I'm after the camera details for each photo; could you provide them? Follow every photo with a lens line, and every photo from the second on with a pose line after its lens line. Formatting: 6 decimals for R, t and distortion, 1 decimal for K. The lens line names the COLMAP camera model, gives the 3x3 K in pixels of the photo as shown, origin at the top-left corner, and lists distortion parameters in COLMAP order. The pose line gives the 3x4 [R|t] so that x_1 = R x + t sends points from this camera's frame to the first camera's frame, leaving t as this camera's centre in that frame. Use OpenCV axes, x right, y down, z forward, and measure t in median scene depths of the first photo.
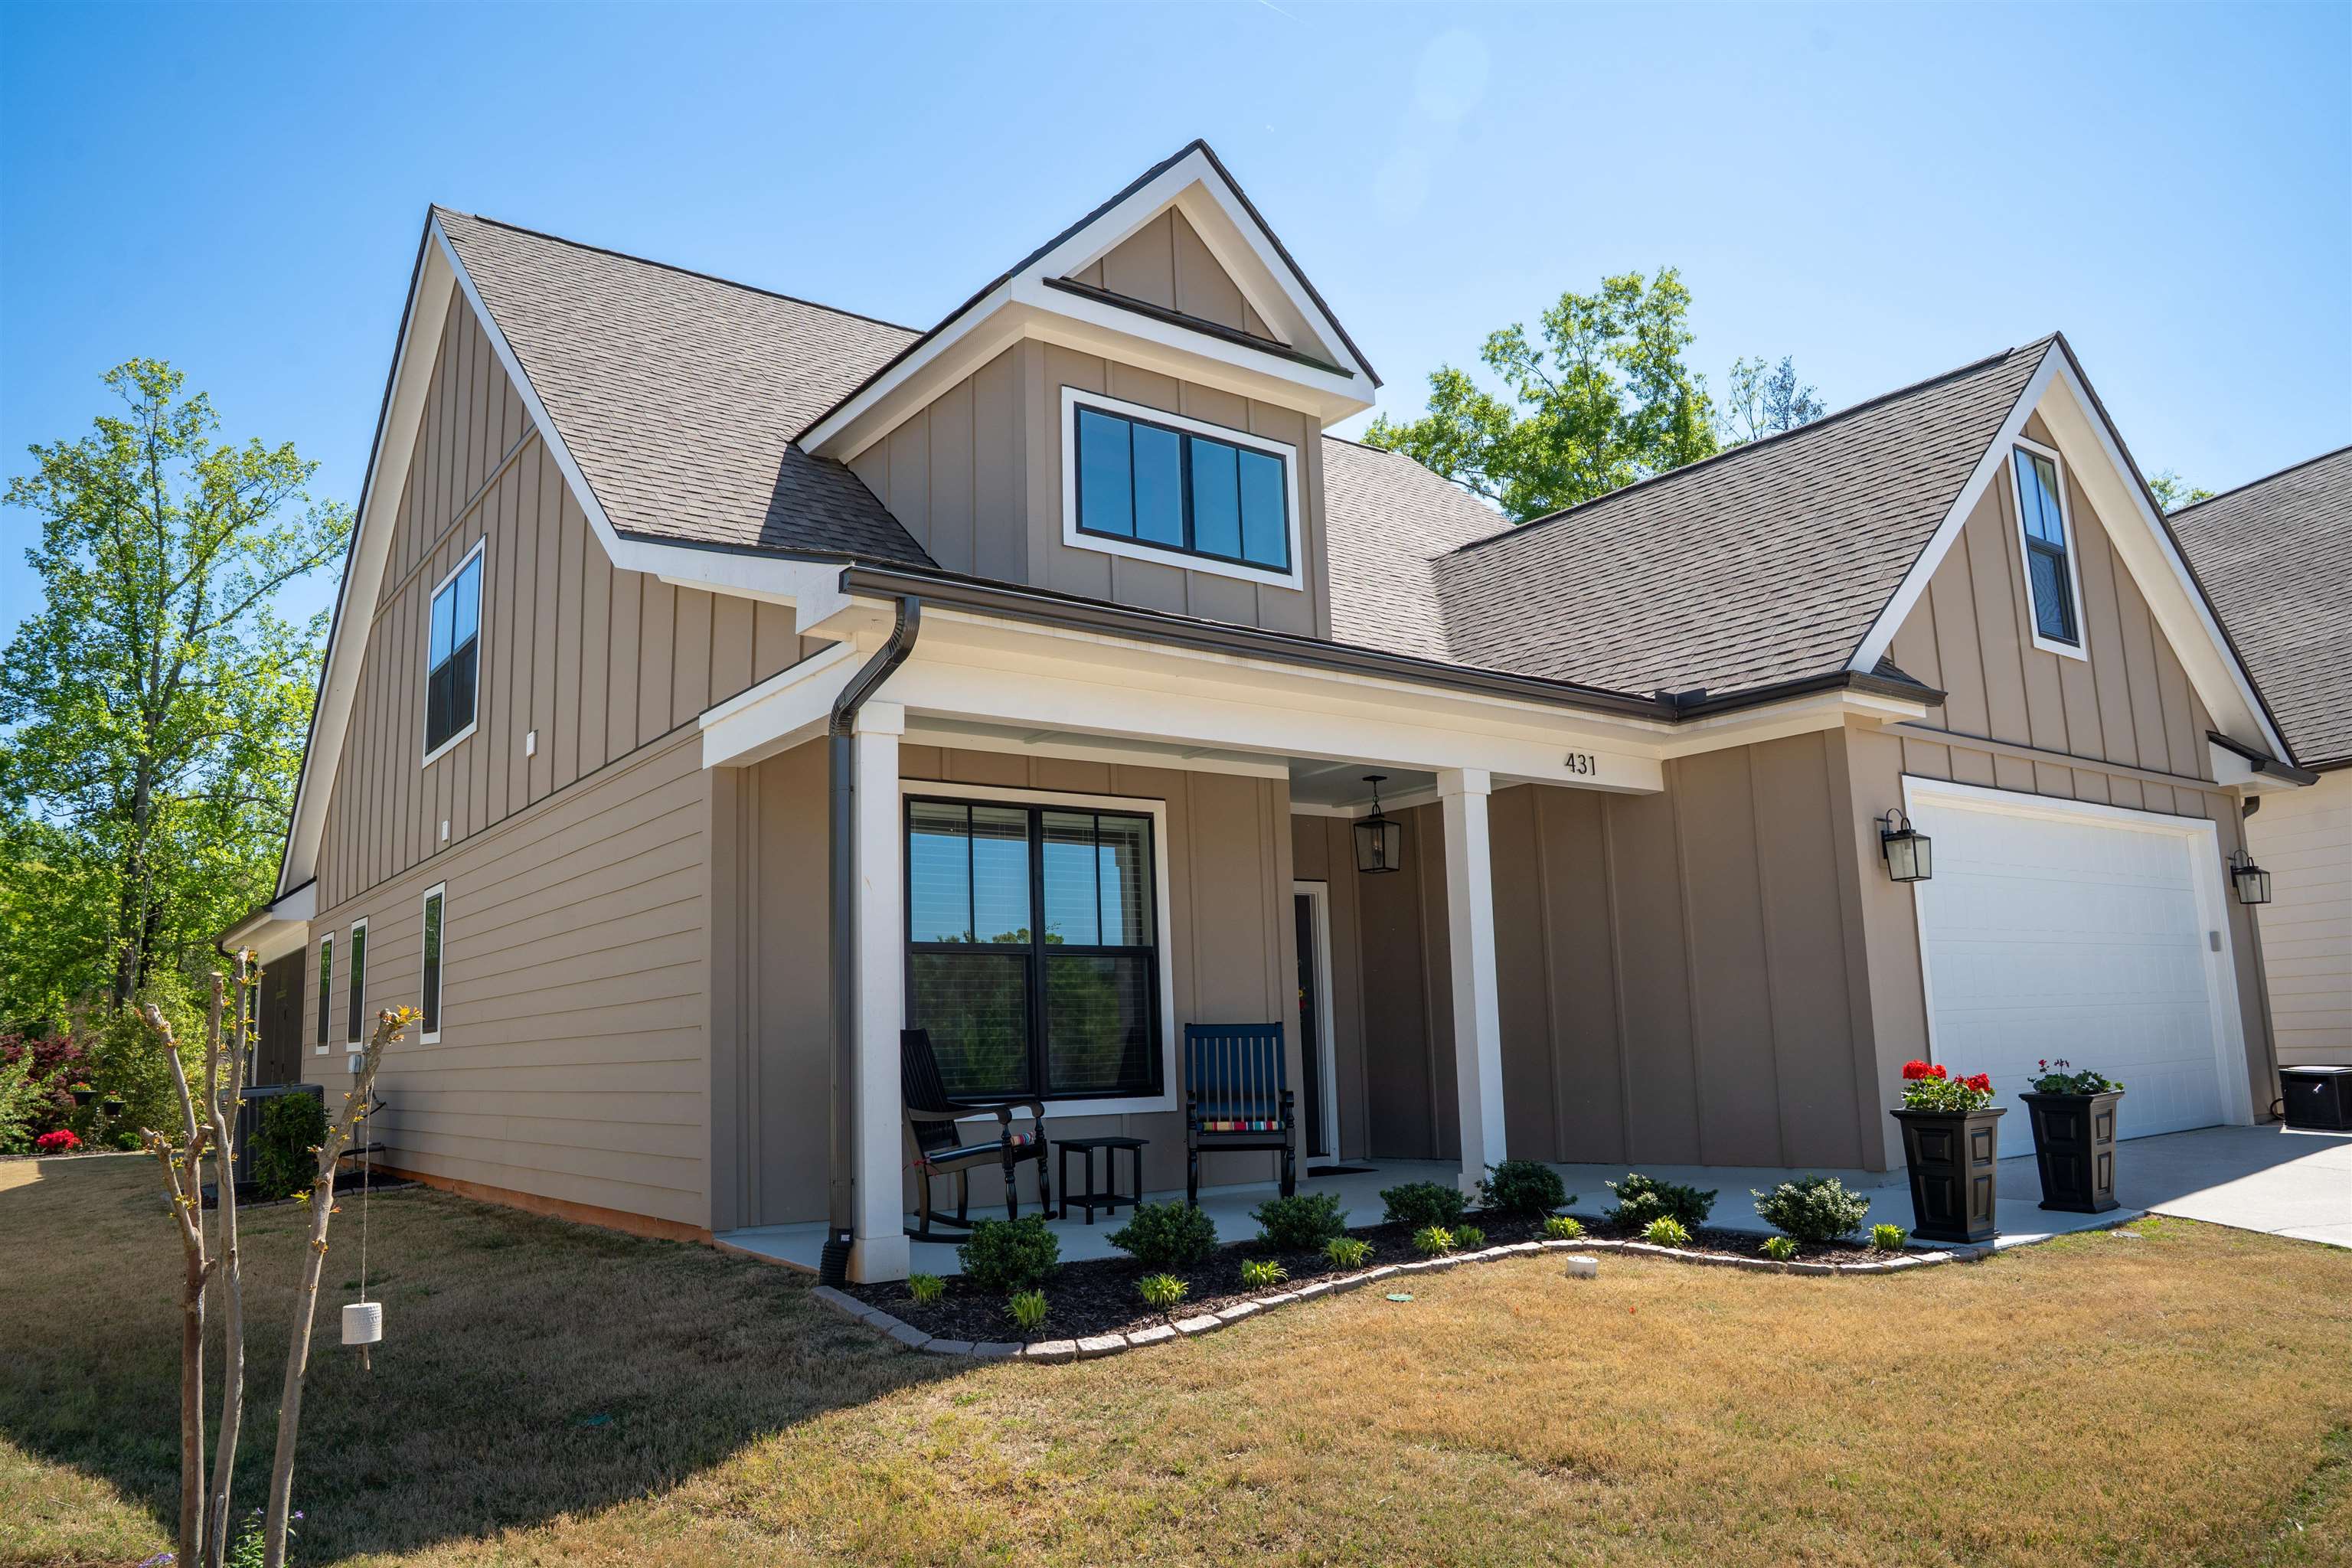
lens RADIAL K [[1630.8, 0, 1162.0], [0, 1630.8, 783.8], [0, 0, 1]] dist [-0.130505, 0.091860]
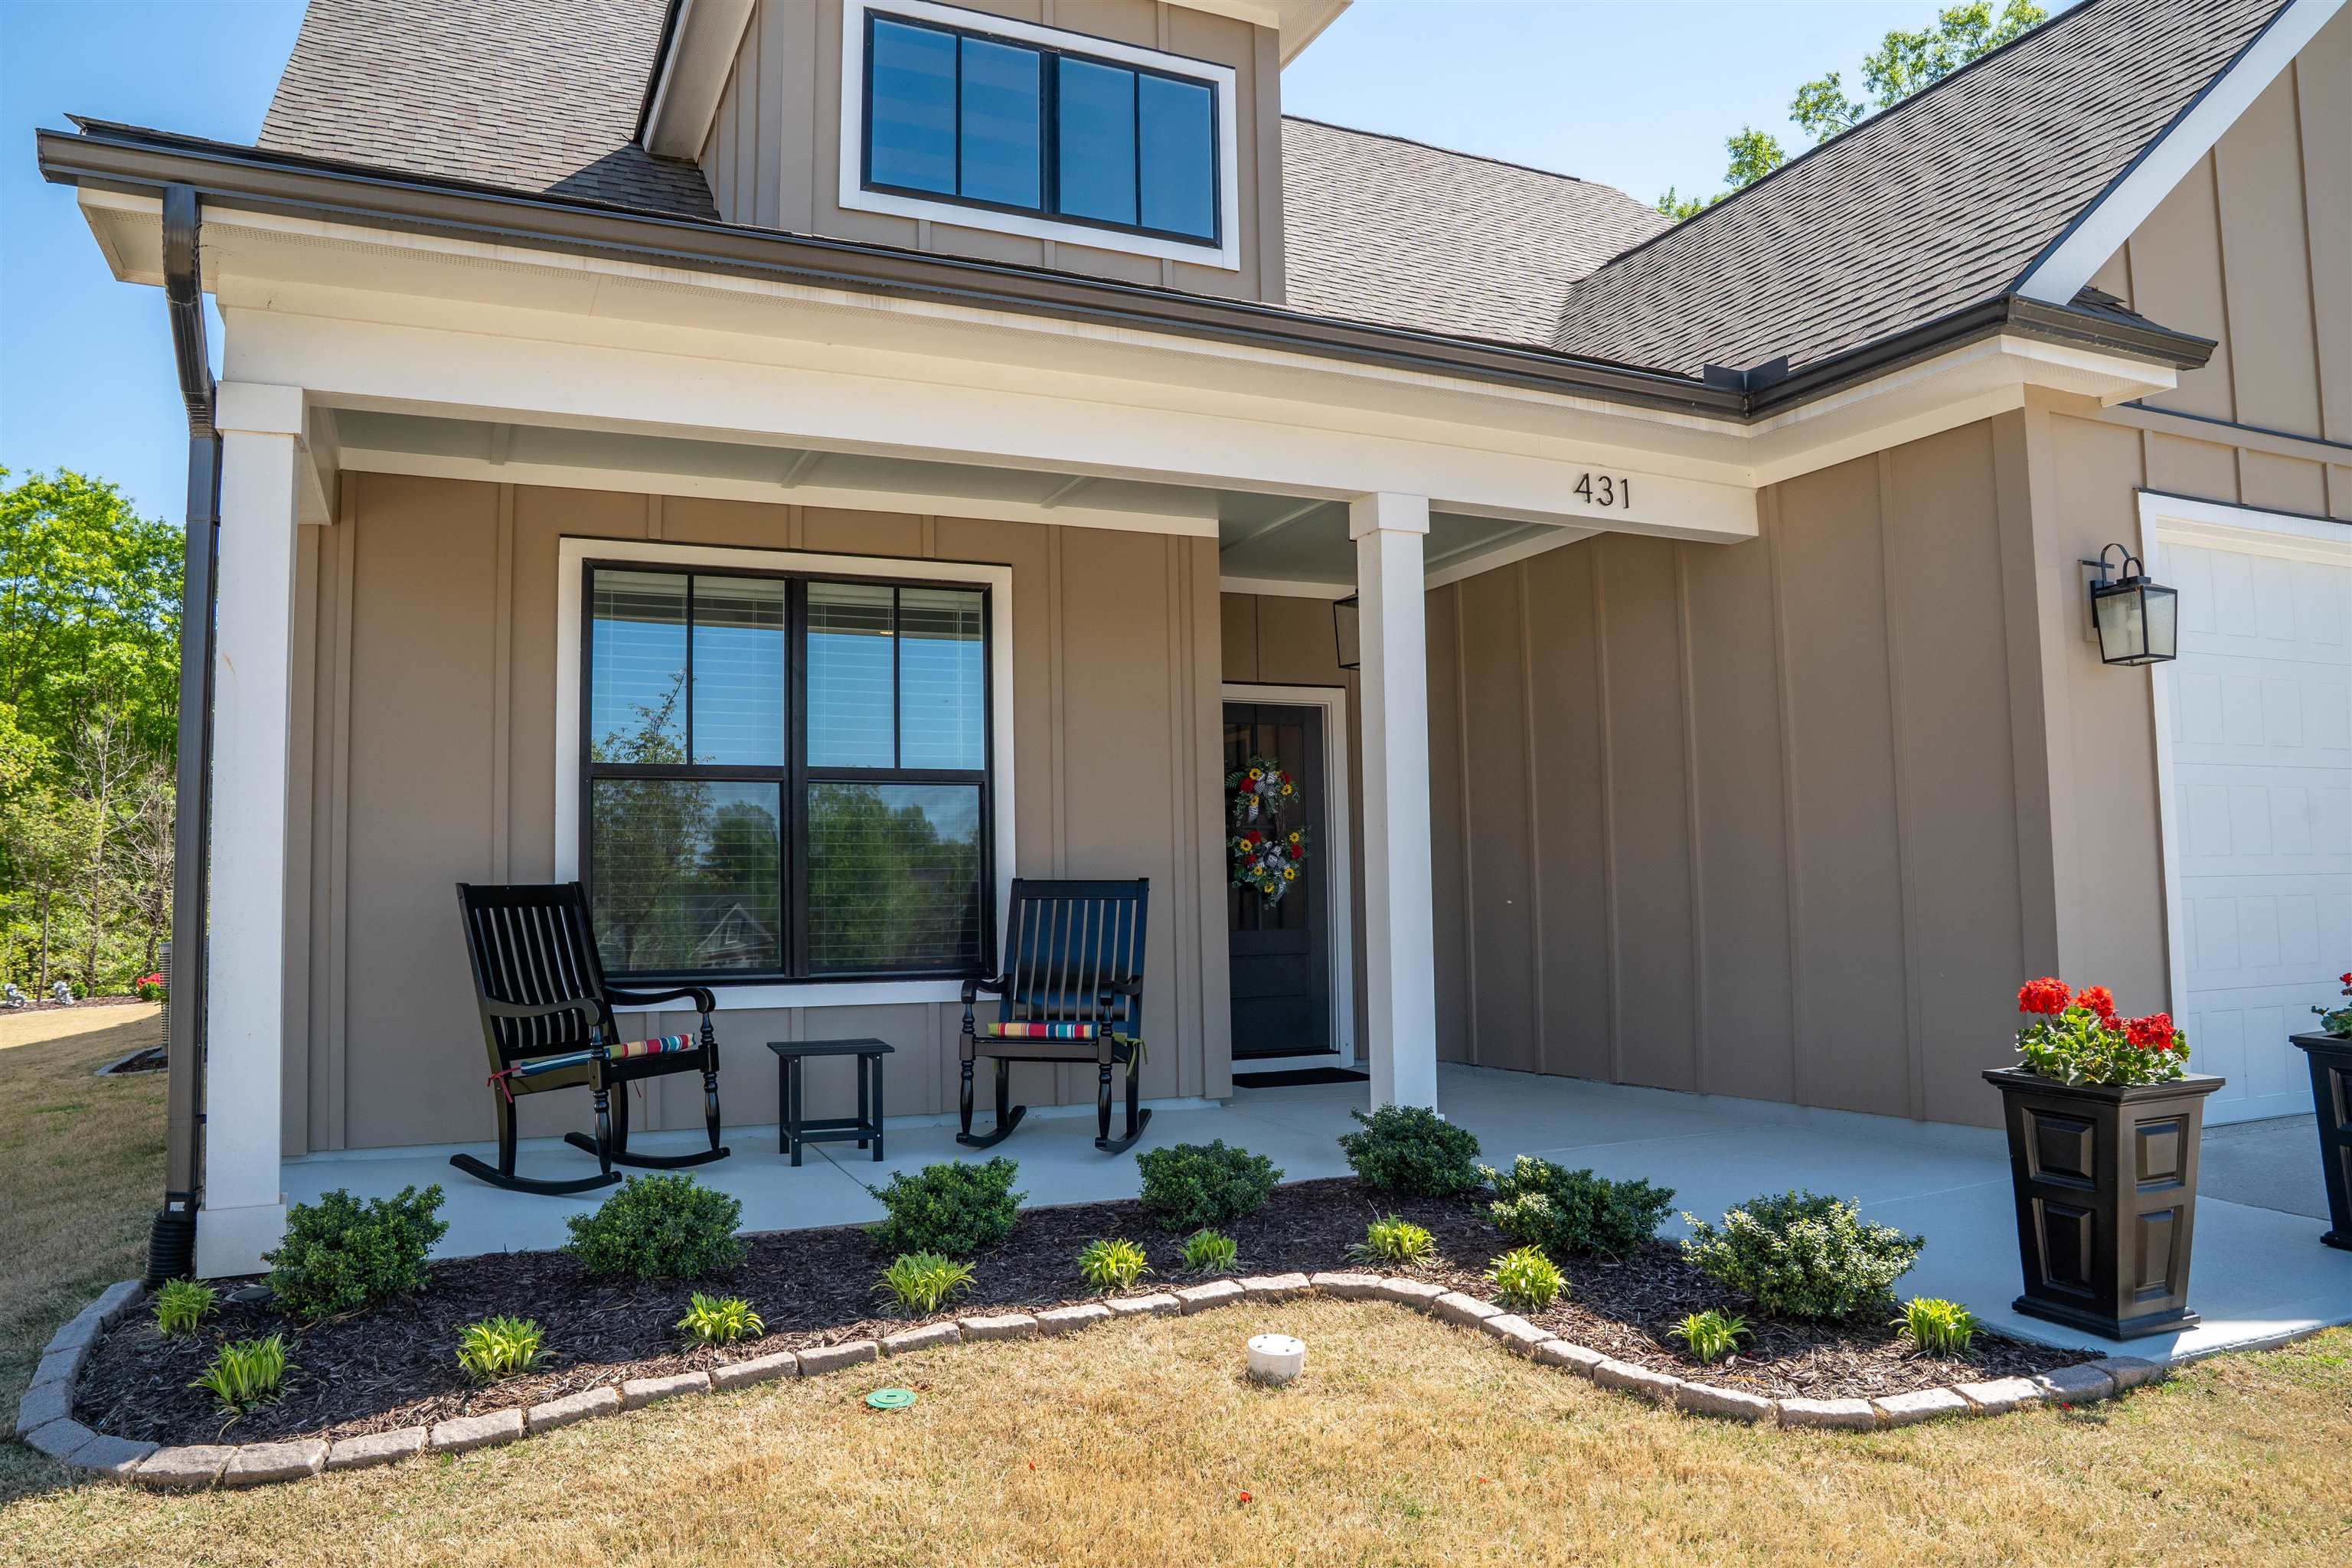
lens RADIAL K [[1630.8, 0, 1162.0], [0, 1630.8, 783.8], [0, 0, 1]] dist [-0.130505, 0.091860]
pose [[0.978399, -0.001947, -0.206714, 0.228830], [0.021972, 0.995271, 0.094623, 0.041918], [0.205553, -0.097122, 0.973815, 0.336331]]
